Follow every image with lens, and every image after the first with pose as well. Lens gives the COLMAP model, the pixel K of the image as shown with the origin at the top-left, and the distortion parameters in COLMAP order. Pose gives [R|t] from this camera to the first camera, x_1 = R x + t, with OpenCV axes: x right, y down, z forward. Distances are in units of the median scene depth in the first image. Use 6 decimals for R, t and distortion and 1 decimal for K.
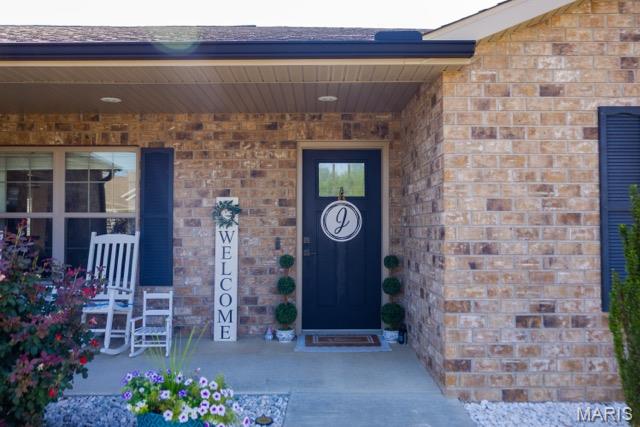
lens RADIAL K [[508.0, 0, 320.0], [0, 508.0, 213.5], [0, 0, 1]] dist [-0.005387, -0.000701]
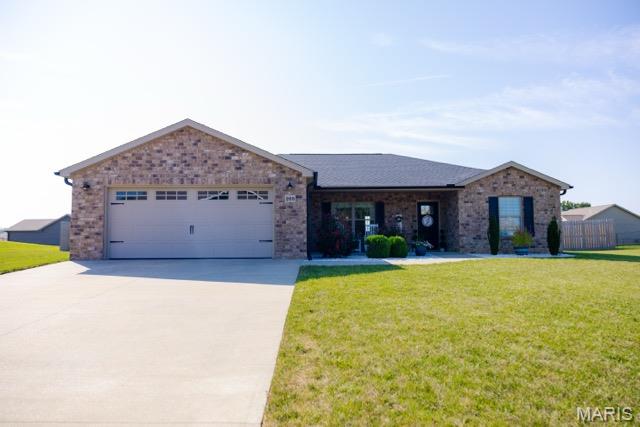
lens RADIAL K [[435.4, 0, 320.0], [0, 435.4, 213.5], [0, 0, 1]] dist [0.002074, 0.001494]
pose [[0.999949, -0.001953, 0.009881, -0.814602], [0.002354, 0.999169, -0.040693, 0.091343], [-0.009793, 0.040714, 0.999123, -2.294413]]
